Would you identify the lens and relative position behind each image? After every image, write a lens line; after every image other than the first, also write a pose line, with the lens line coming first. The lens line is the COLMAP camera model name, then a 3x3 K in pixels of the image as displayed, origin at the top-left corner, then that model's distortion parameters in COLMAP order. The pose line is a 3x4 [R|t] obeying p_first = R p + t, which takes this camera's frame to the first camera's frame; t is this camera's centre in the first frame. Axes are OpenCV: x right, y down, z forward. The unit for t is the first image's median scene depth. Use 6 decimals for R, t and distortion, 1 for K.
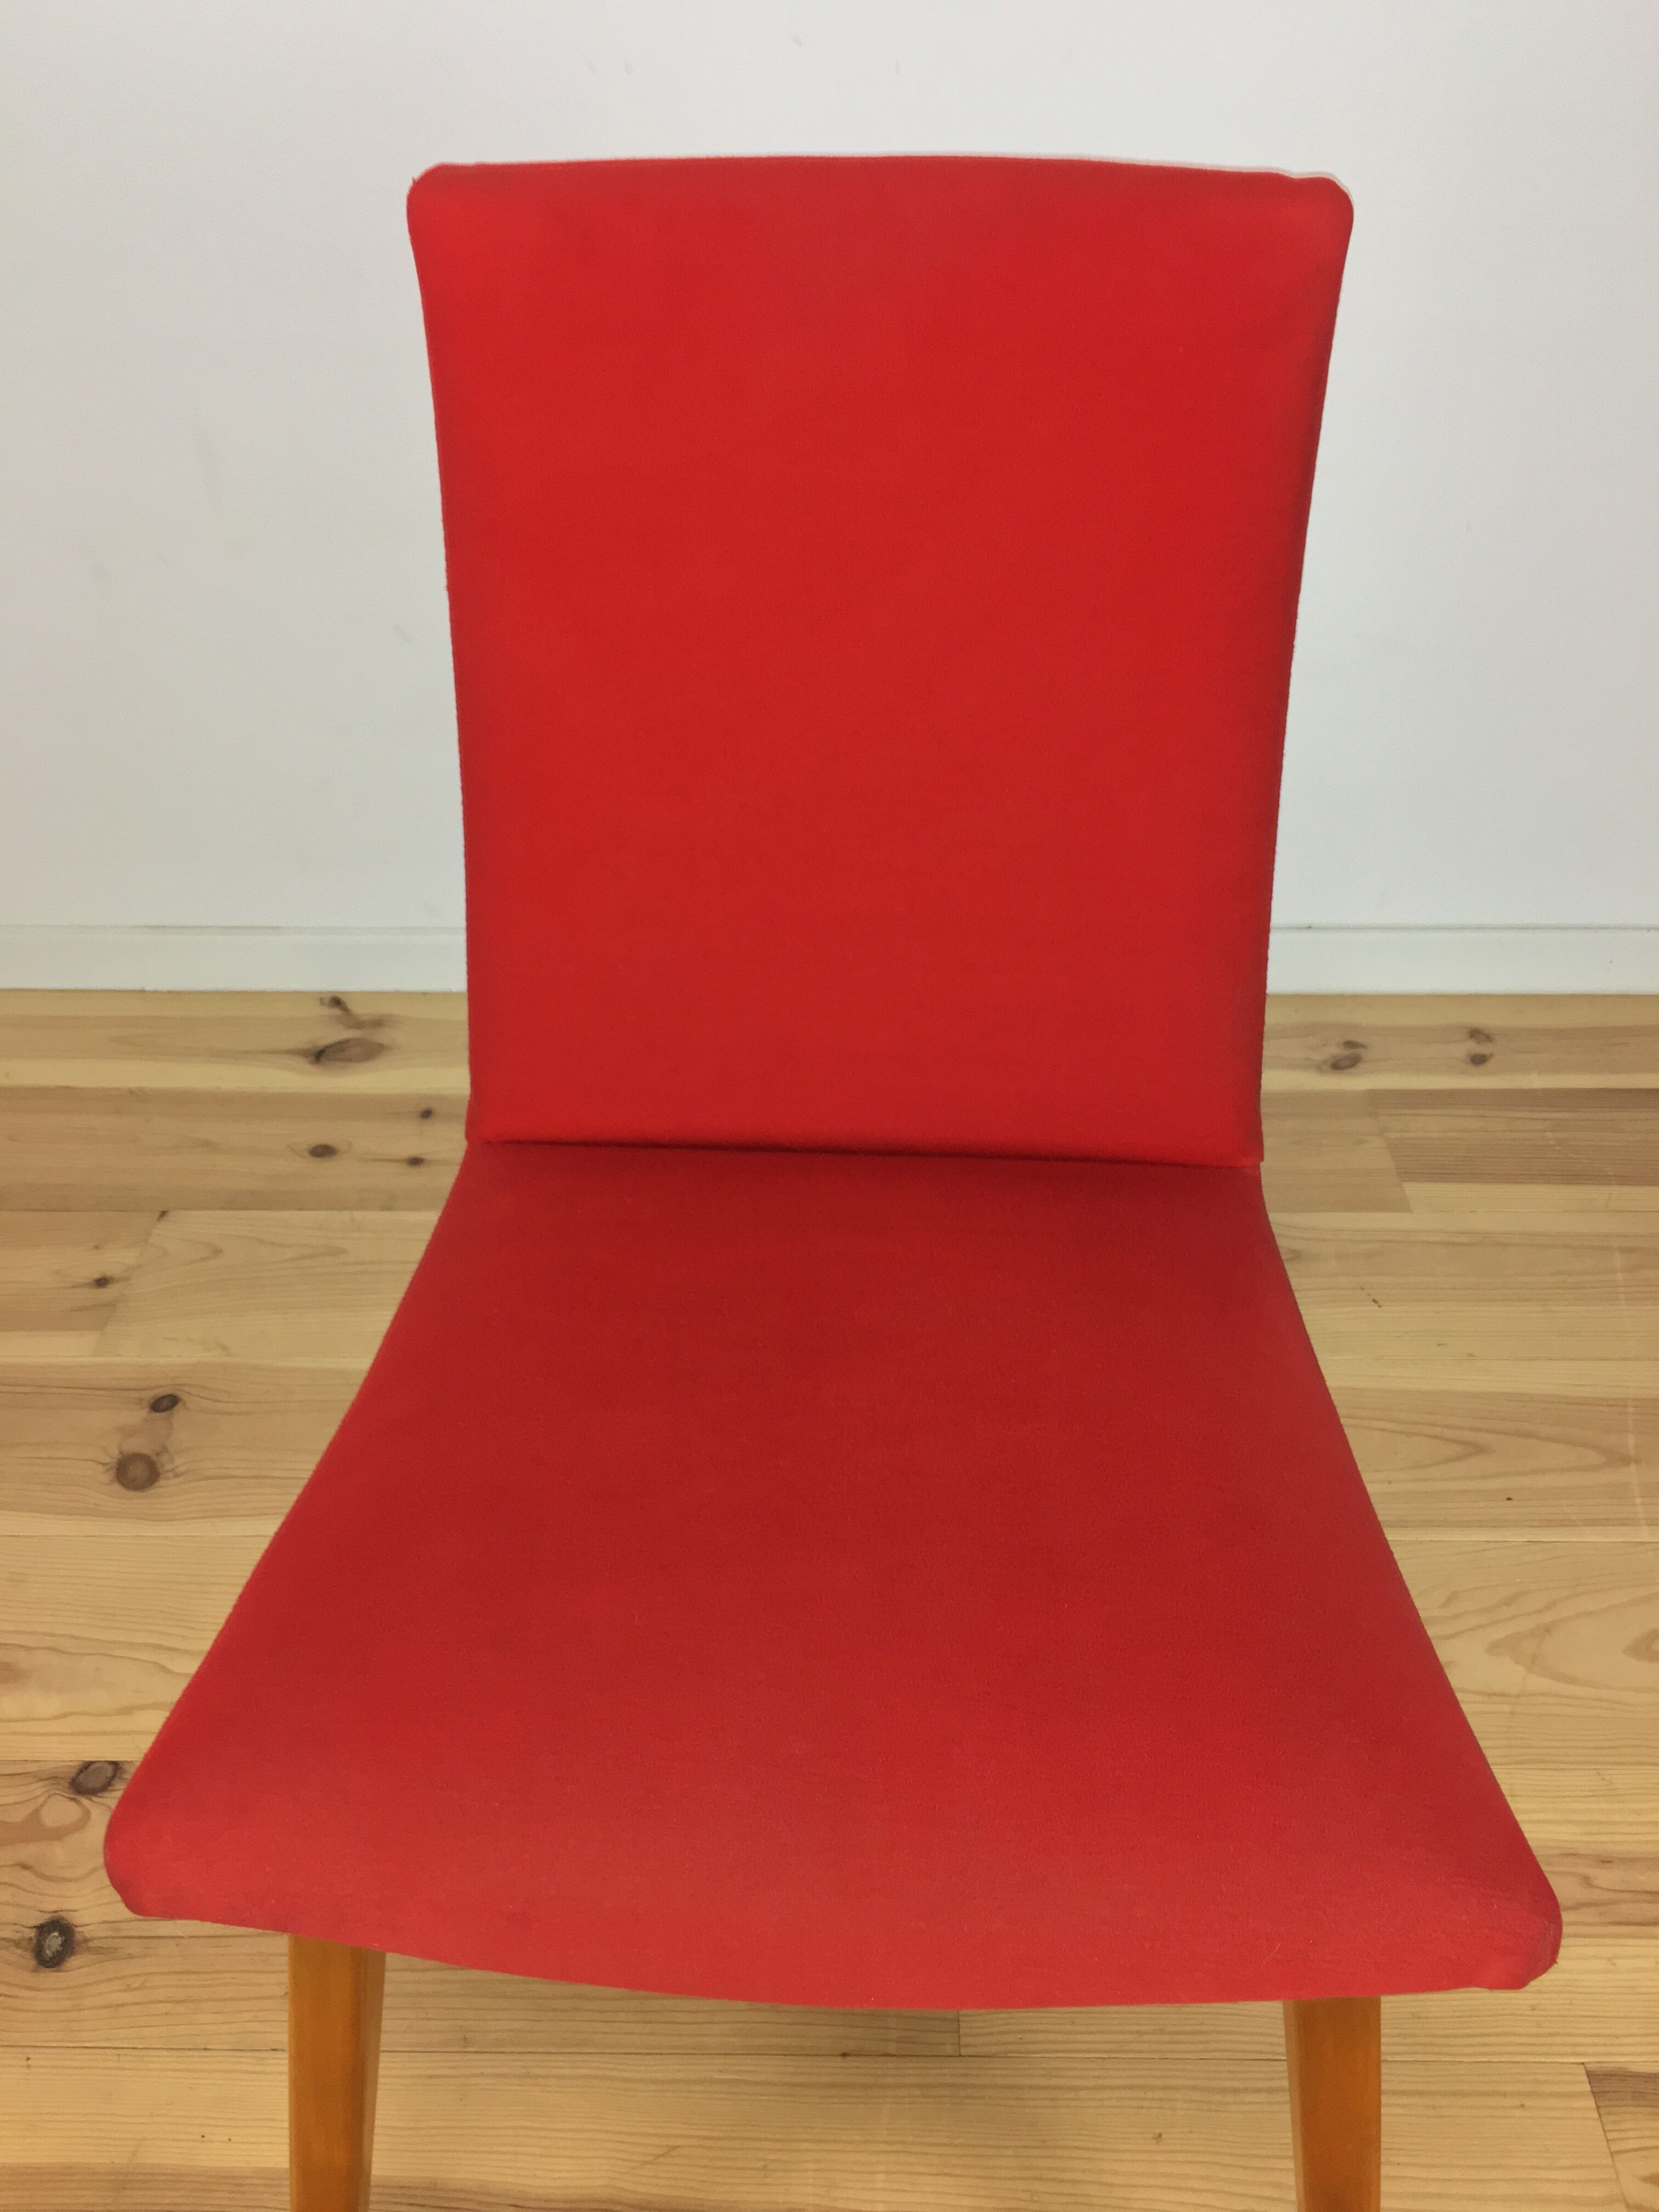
lens RADIAL K [[1890.5, 0, 824.1], [0, 1890.5, 1108.1], [0, 0, 1]] dist [0.079442, -0.126700]
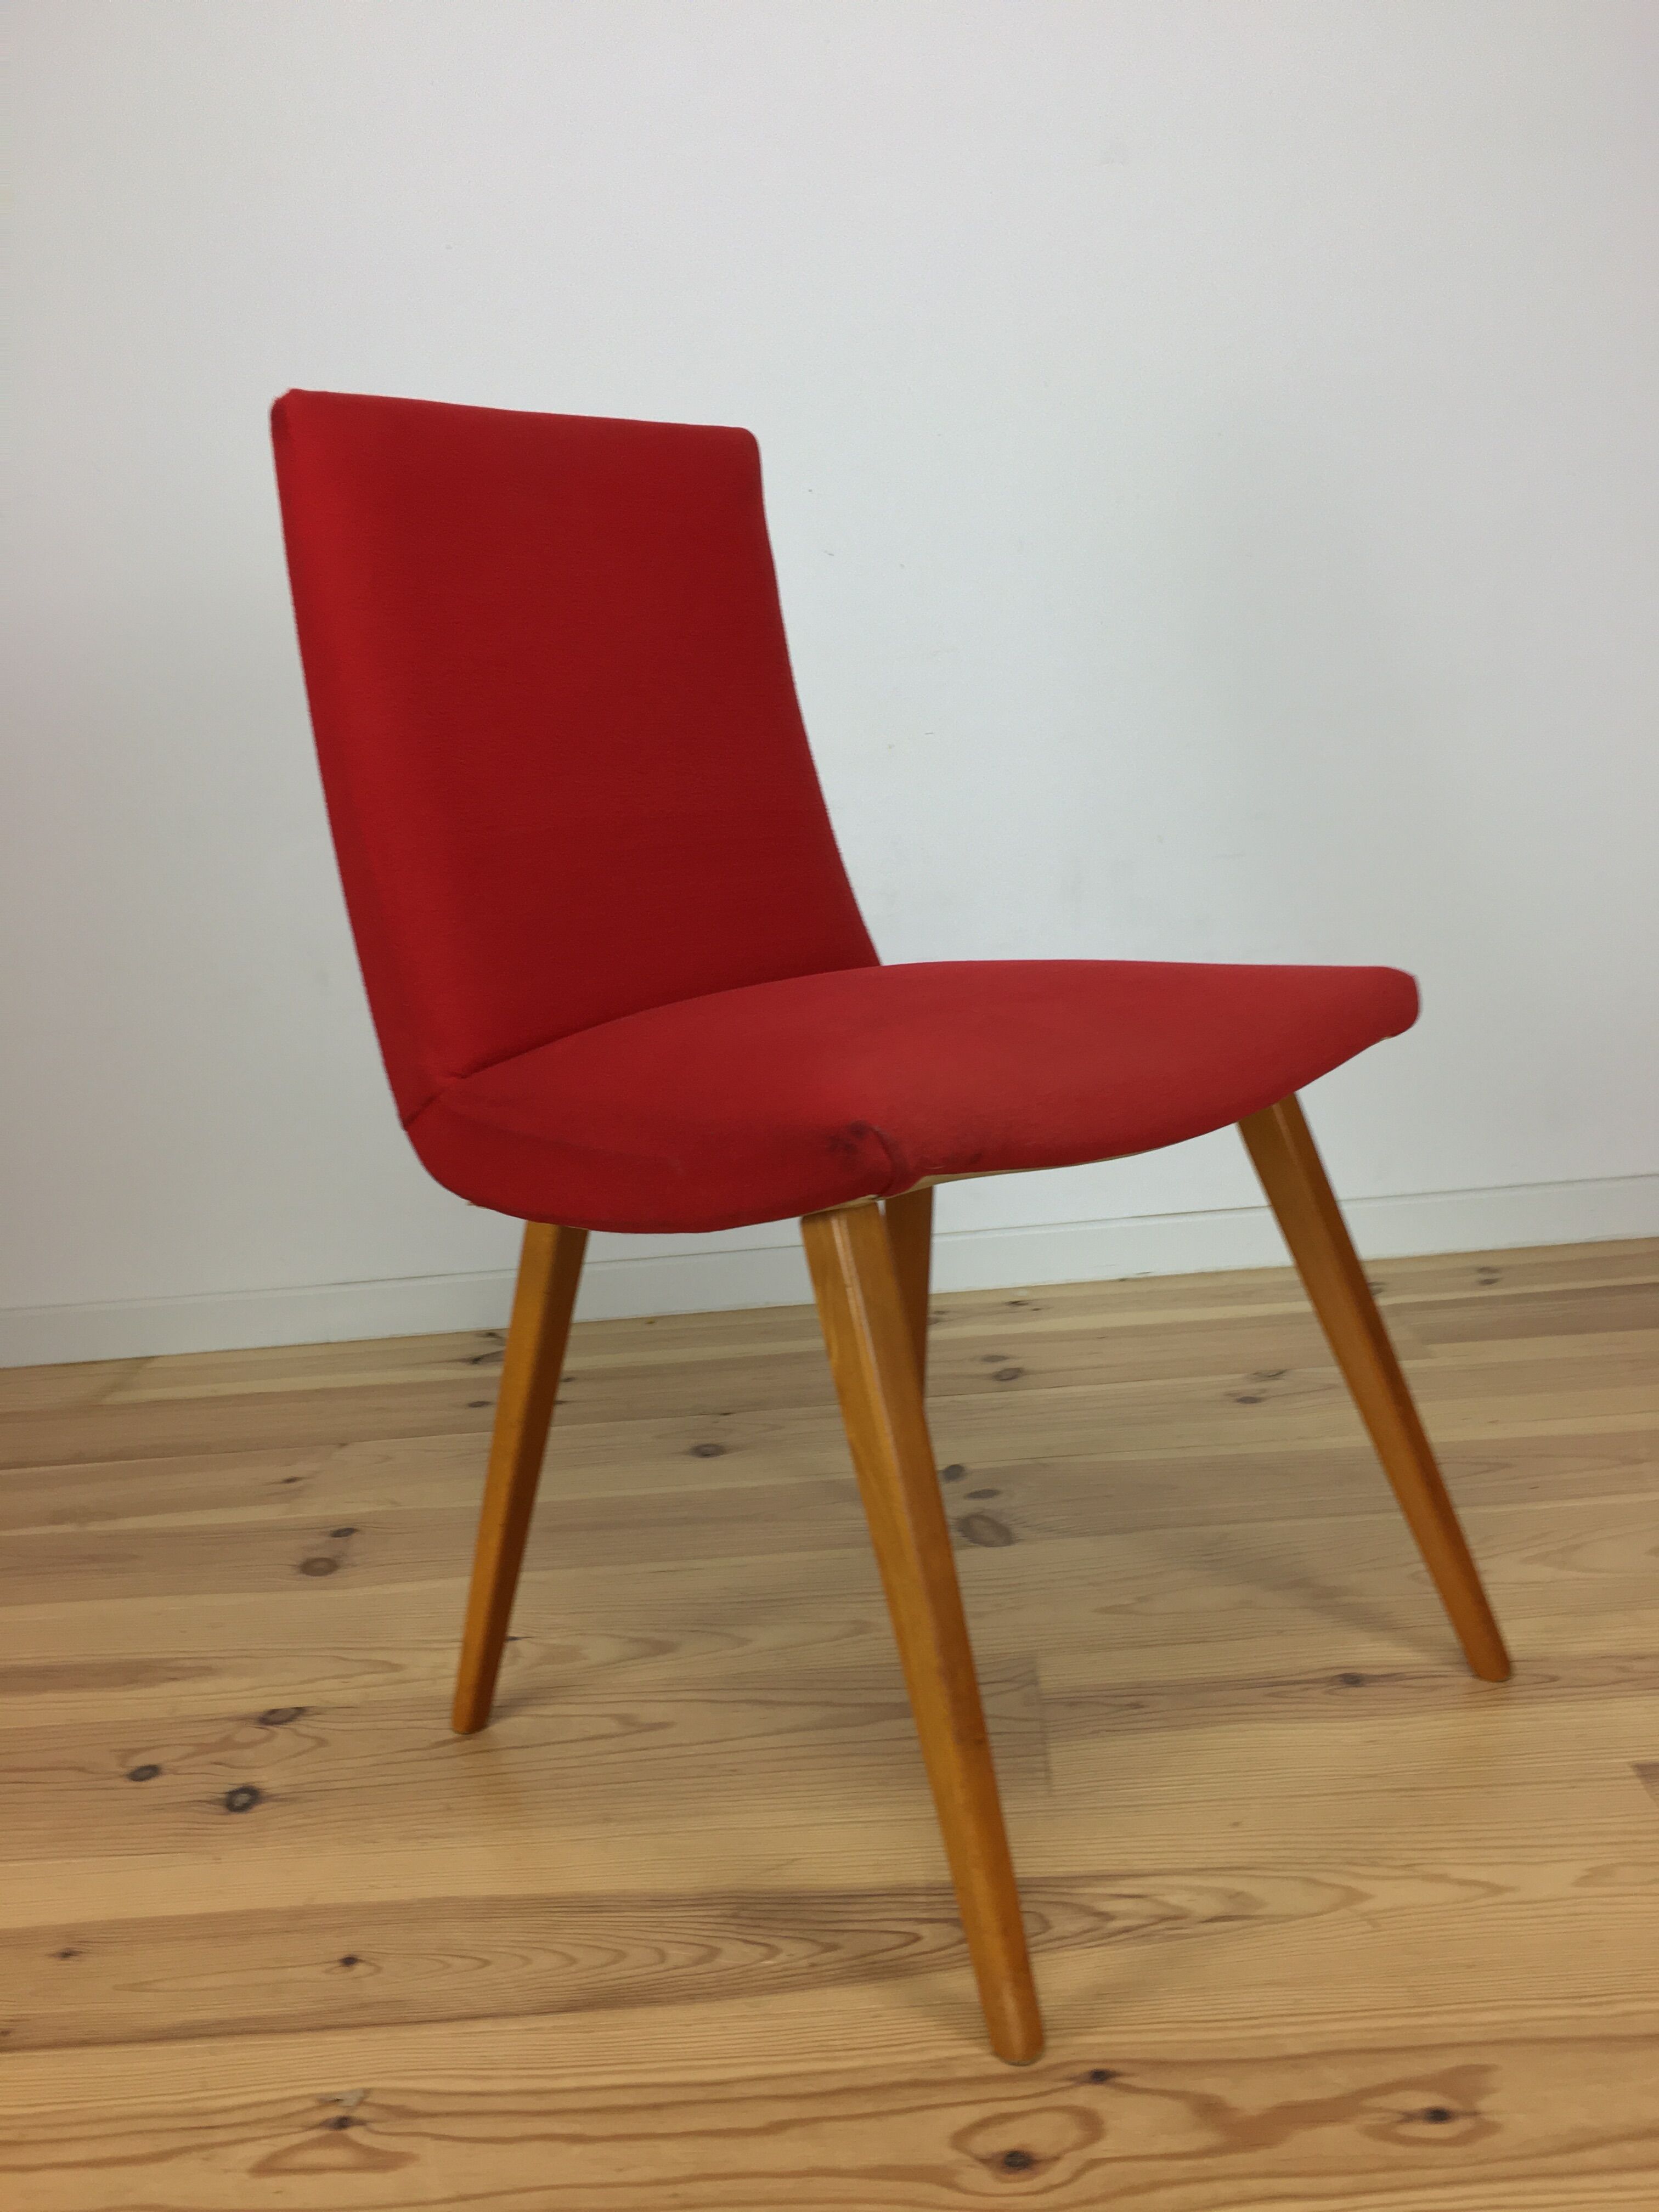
lens RADIAL K [[1890.5, 0, 840.5], [0, 1890.5, 1111.8], [0, 0, 1]] dist [0.079442, -0.126700]
pose [[0.995466, -0.085392, -0.041890, 0.021807], [0.059691, 0.903771, -0.423834, 0.442330], [0.074051, 0.419412, 0.904771, -0.123091]]
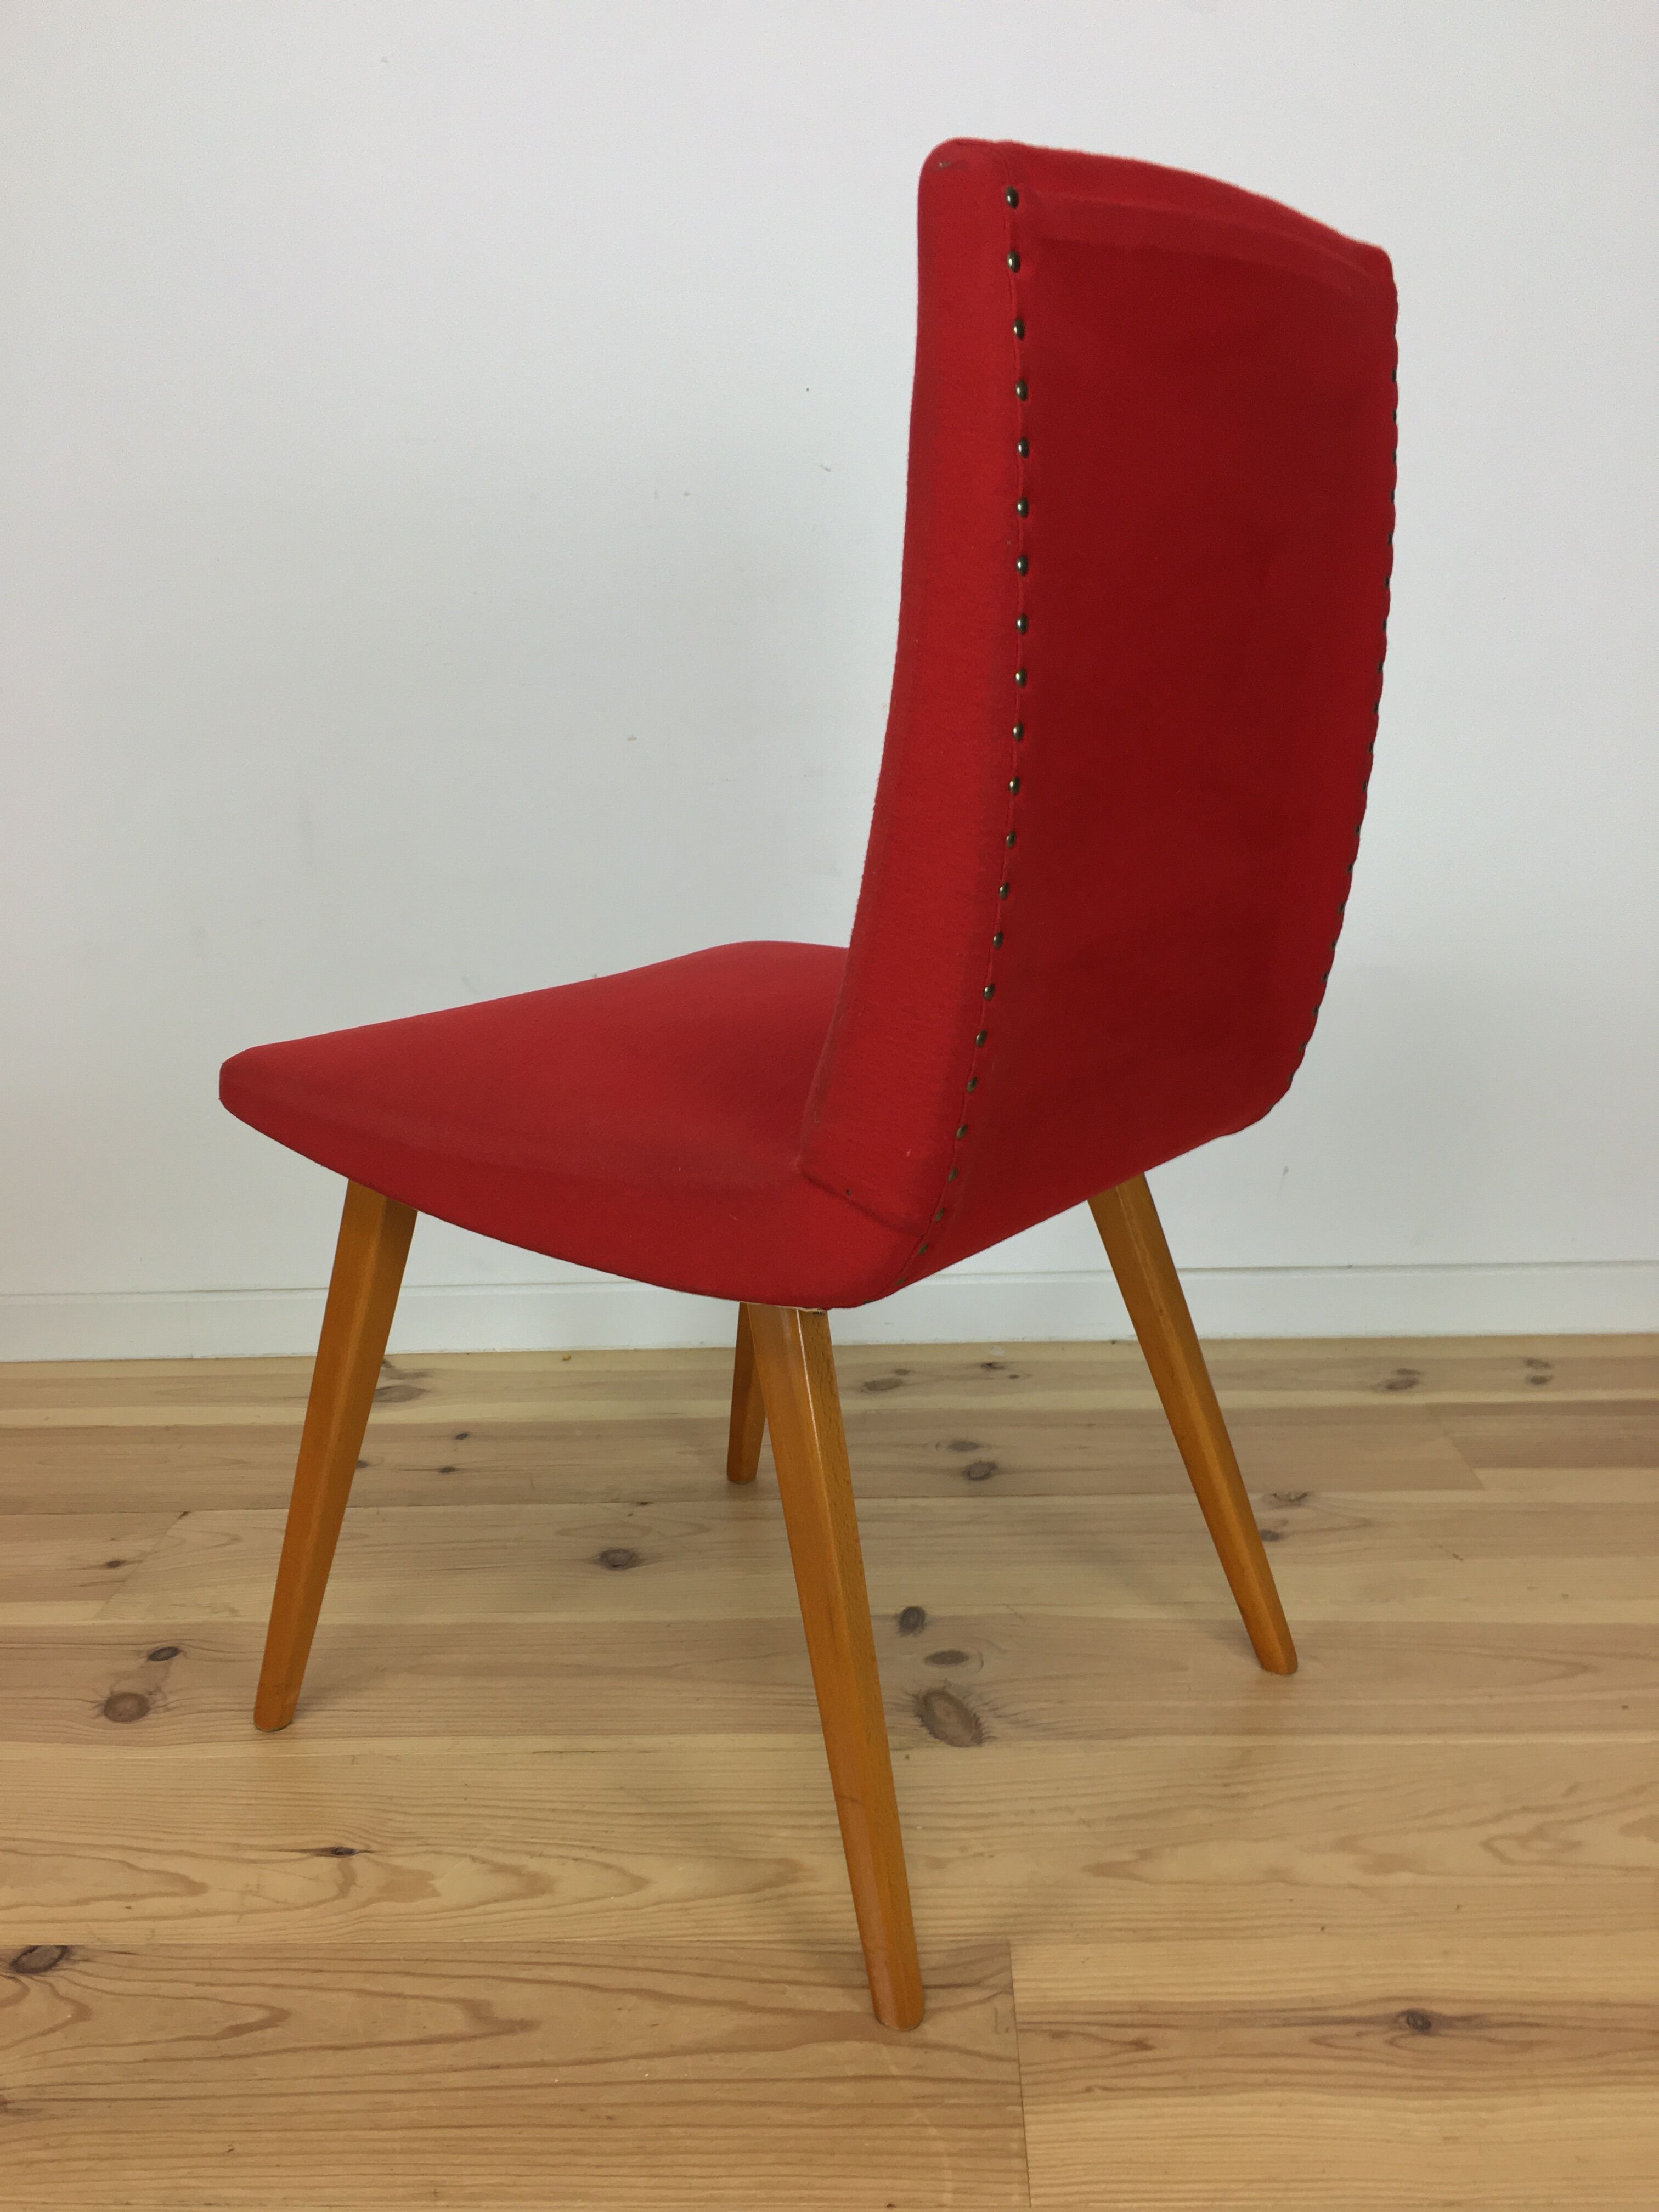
lens RADIAL K [[1890.5, 0, 828.5], [0, 1890.5, 1090.6], [0, 0, 1]] dist [0.079442, -0.126700]
pose [[0.999378, -0.023072, -0.026658, 0.012665], [0.011039, 0.922889, -0.384908, 0.272761], [0.033483, 0.384374, 0.922570, 0.038621]]
